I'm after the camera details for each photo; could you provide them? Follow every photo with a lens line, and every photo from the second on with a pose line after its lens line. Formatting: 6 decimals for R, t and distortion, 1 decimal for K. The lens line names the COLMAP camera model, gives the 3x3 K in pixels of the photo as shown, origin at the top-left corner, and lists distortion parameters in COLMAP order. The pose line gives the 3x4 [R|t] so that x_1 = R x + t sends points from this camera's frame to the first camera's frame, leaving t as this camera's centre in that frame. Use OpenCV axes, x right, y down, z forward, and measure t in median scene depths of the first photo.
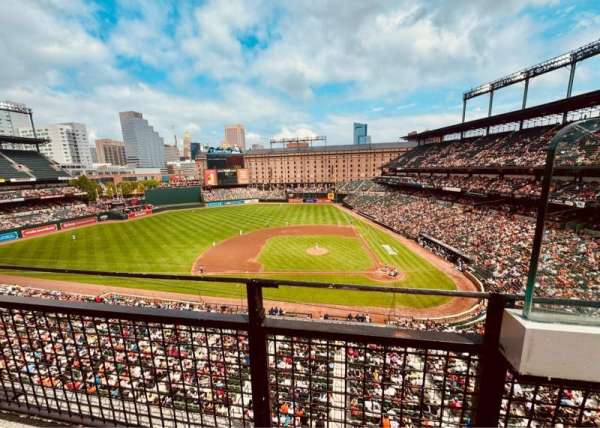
lens RADIAL K [[236.0, 0, 301.0], [0, 236.0, 218.7], [0, 0, 1]] dist [-0.008205, 0.000371]
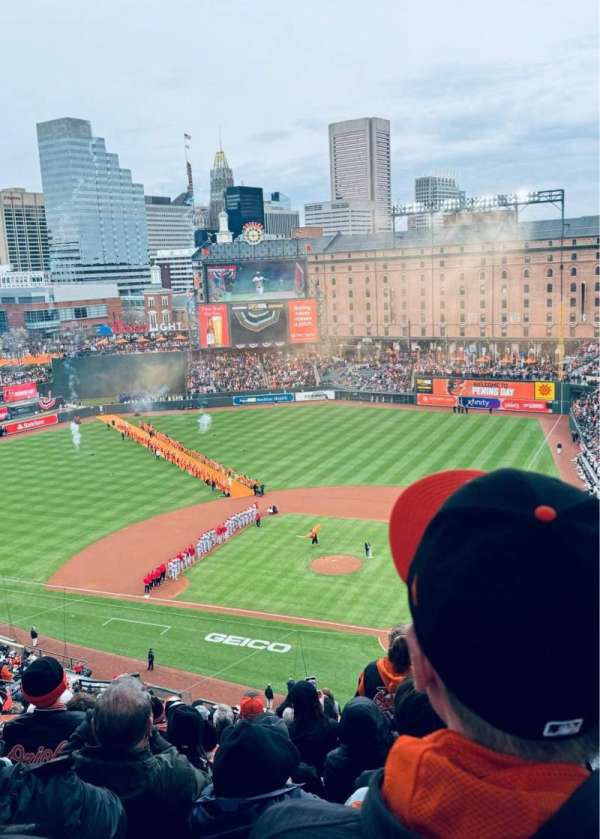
lens RADIAL K [[815.4, 0, 303.1], [0, 815.4, 418.2], [0, 0, 1]] dist [0.059316, 0.000000]
pose [[0.935962, 0.046671, -0.348994, 0.197579], [-0.047773, 0.998843, 0.005452, -0.048016], [0.348845, 0.011570, 0.937109, -0.132957]]
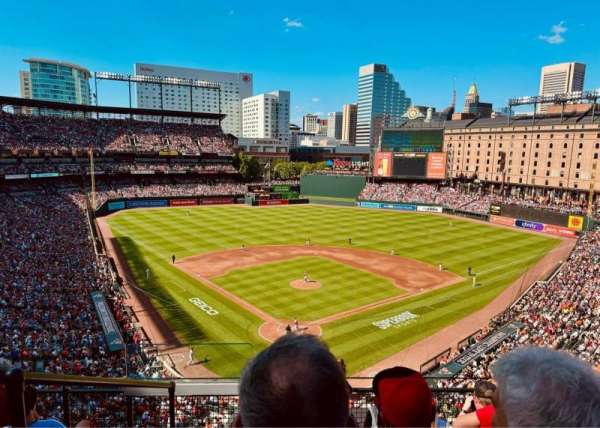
lens RADIAL K [[417.4, 0, 295.4], [0, 417.4, 224.2], [0, 0, 1]] dist [0.050981, -0.066299]
pose [[0.641795, 0.172286, -0.747273, 0.361688], [-0.191711, 0.979542, 0.061185, -0.038176], [0.742527, 0.103992, 0.661694, 0.076425]]
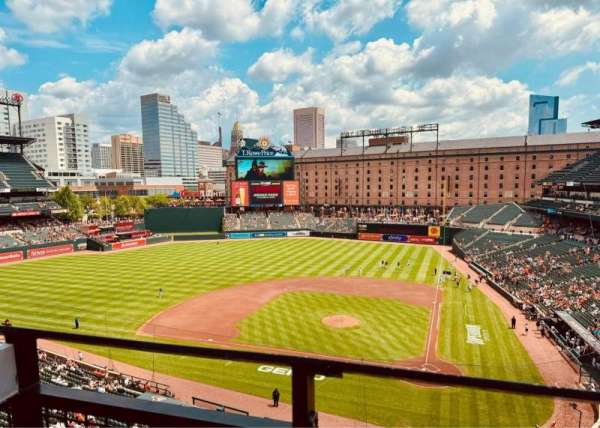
lens RADIAL K [[417.4, 0, 301.4], [0, 417.4, 233.3], [0, 0, 1]] dist [0.050981, -0.066299]
pose [[0.956620, 0.048020, -0.287355, 0.105963], [-0.071602, 0.994823, -0.072120, 0.000539], [0.282404, 0.089566, 0.955105, -0.016568]]
